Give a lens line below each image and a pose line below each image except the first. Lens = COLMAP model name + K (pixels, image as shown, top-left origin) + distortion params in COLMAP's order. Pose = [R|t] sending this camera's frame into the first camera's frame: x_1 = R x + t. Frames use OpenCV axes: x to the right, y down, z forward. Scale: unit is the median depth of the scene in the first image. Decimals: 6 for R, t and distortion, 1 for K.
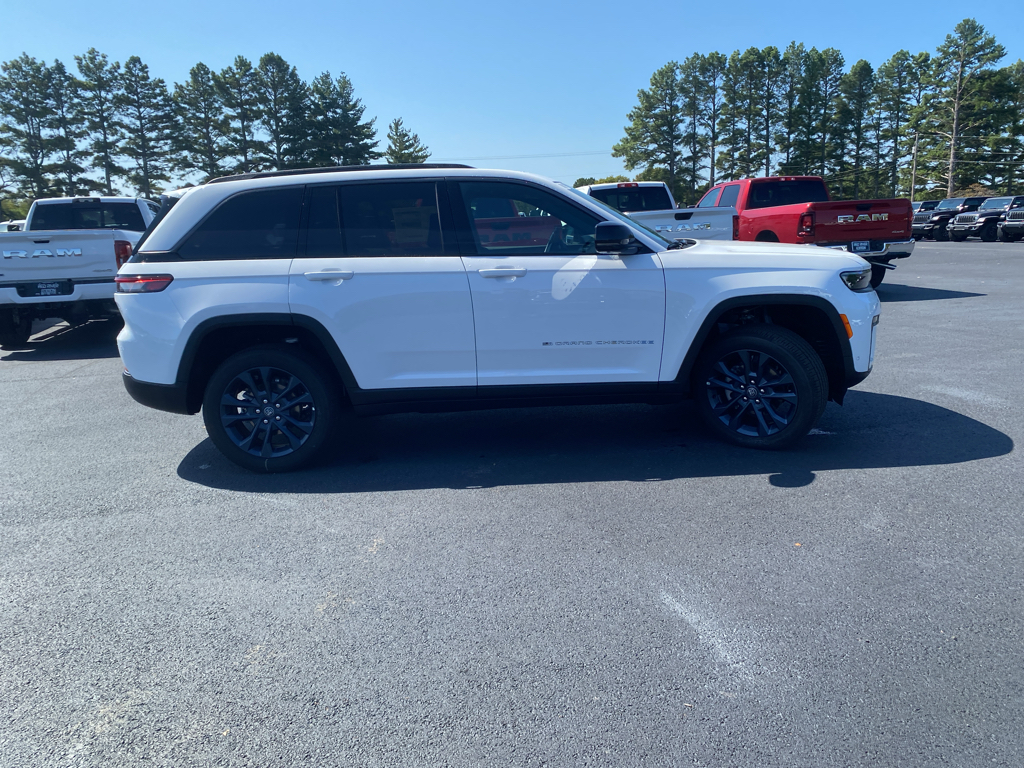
lens RADIAL K [[780.3, 0, 514.1], [0, 780.3, 378.3], [0, 0, 1]] dist [0.013665, -0.015252]
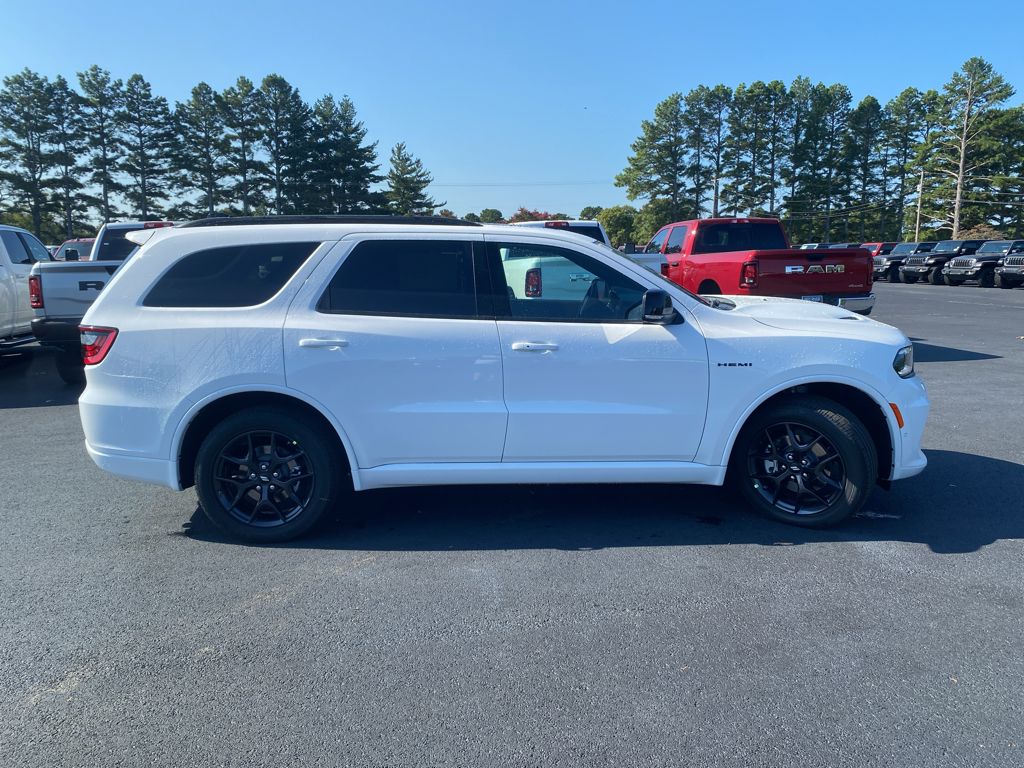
lens RADIAL K [[780.3, 0, 513.0], [0, 780.3, 377.5], [0, 0, 1]] dist [0.013665, -0.015252]
pose [[0.999509, 0.029170, -0.011471, 0.016790], [-0.029524, 0.999052, -0.031992, -0.006395], [0.010527, 0.032315, 0.999422, 0.017652]]
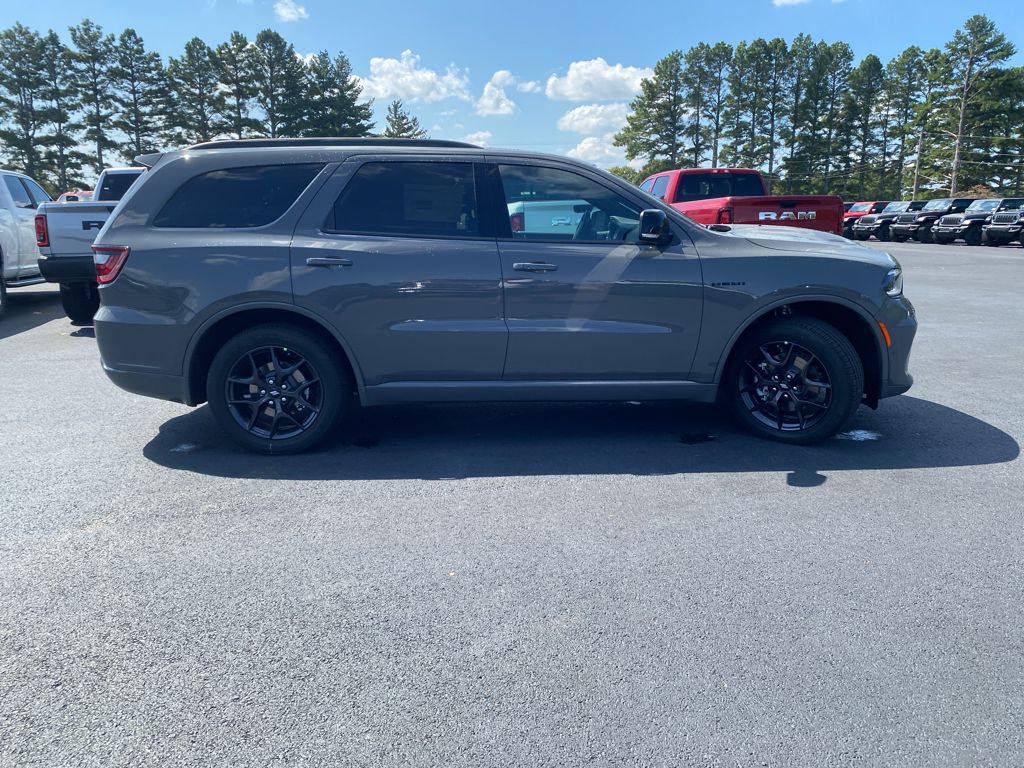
lens RADIAL K [[780.3, 0, 513.3], [0, 780.3, 376.9], [0, 0, 1]] dist [0.013665, -0.015252]
pose [[0.999431, 0.032848, -0.007634, 0.019186], [-0.032740, 0.999368, 0.013860, -0.002702], [0.008084, -0.013602, 0.999875, 0.011681]]
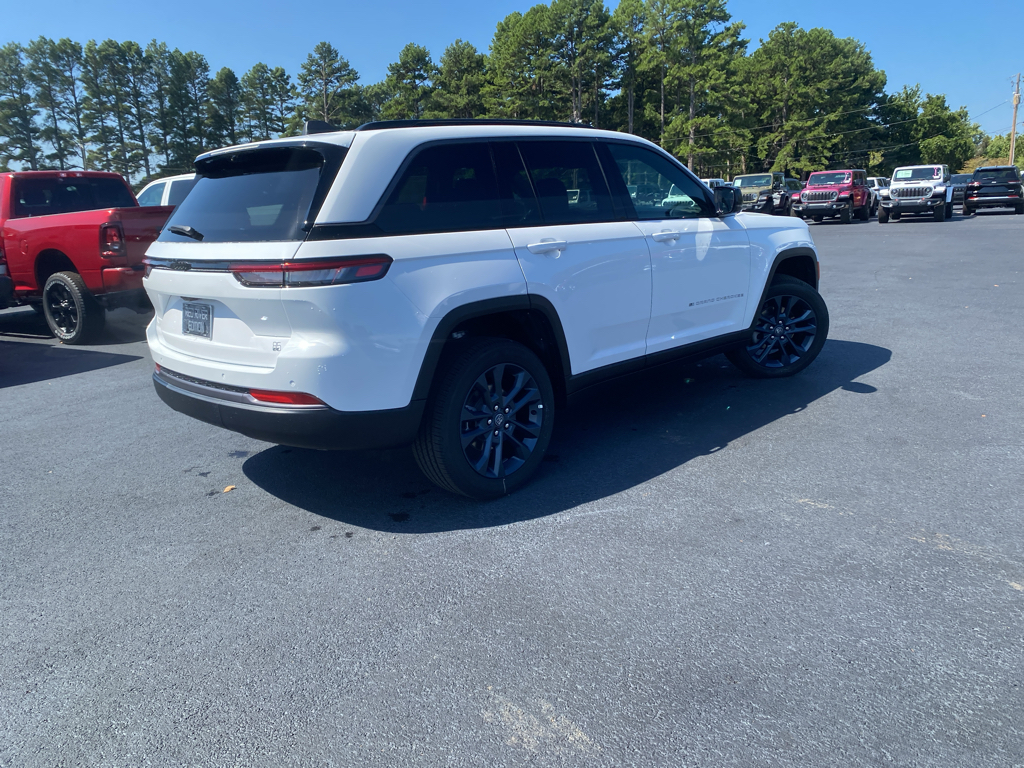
lens RADIAL K [[780.3, 0, 524.1], [0, 780.3, 370.7], [0, 0, 1]] dist [0.013665, -0.015252]
pose [[0.709900, -0.146065, 0.688990, -0.047744], [0.157162, 0.986445, 0.047193, -0.002373], [-0.686543, 0.074781, 0.723233, 0.022952]]
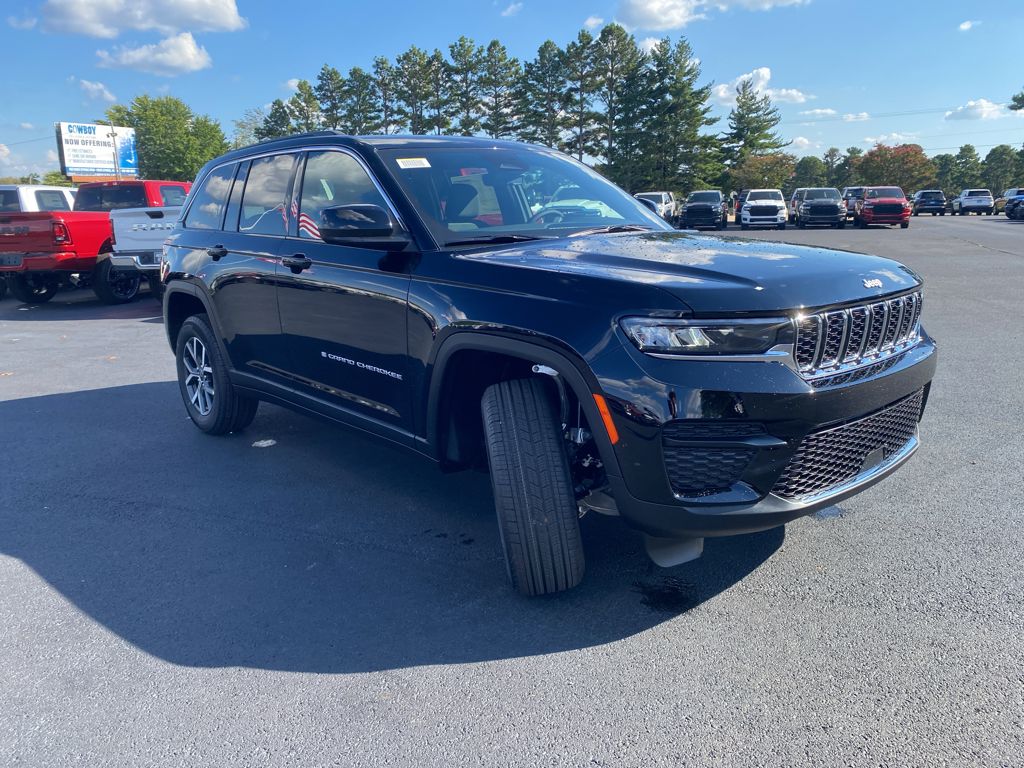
lens RADIAL K [[780.3, 0, 524.3], [0, 780.3, 382.3], [0, 0, 1]] dist [0.013665, -0.015252]
pose [[0.862282, 0.124665, -0.490845, 0.145867], [-0.101312, 0.992099, 0.073997, -0.015887], [0.496191, -0.014077, 0.868099, 0.051220]]
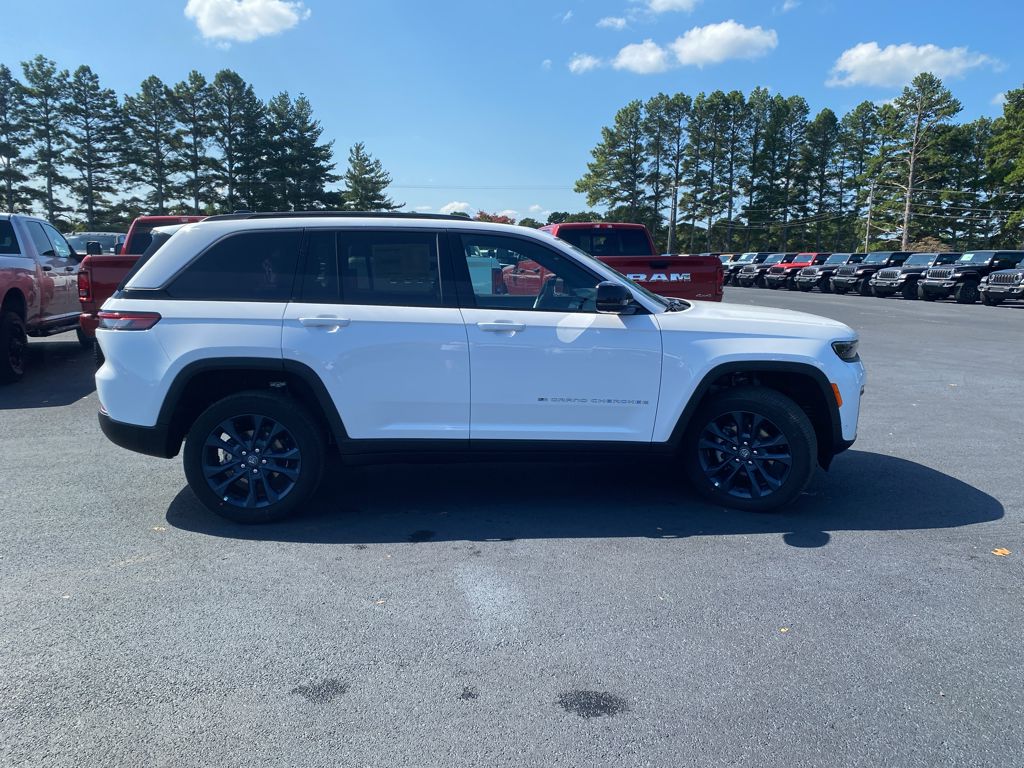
lens RADIAL K [[780.3, 0, 514.4], [0, 780.3, 376.9], [0, 0, 1]] dist [0.013665, -0.015252]
pose [[0.998708, 0.043210, 0.026751, 0.037610], [-0.042142, 0.998339, -0.039276, -0.008375], [-0.028404, 0.038098, 0.998870, 0.025725]]
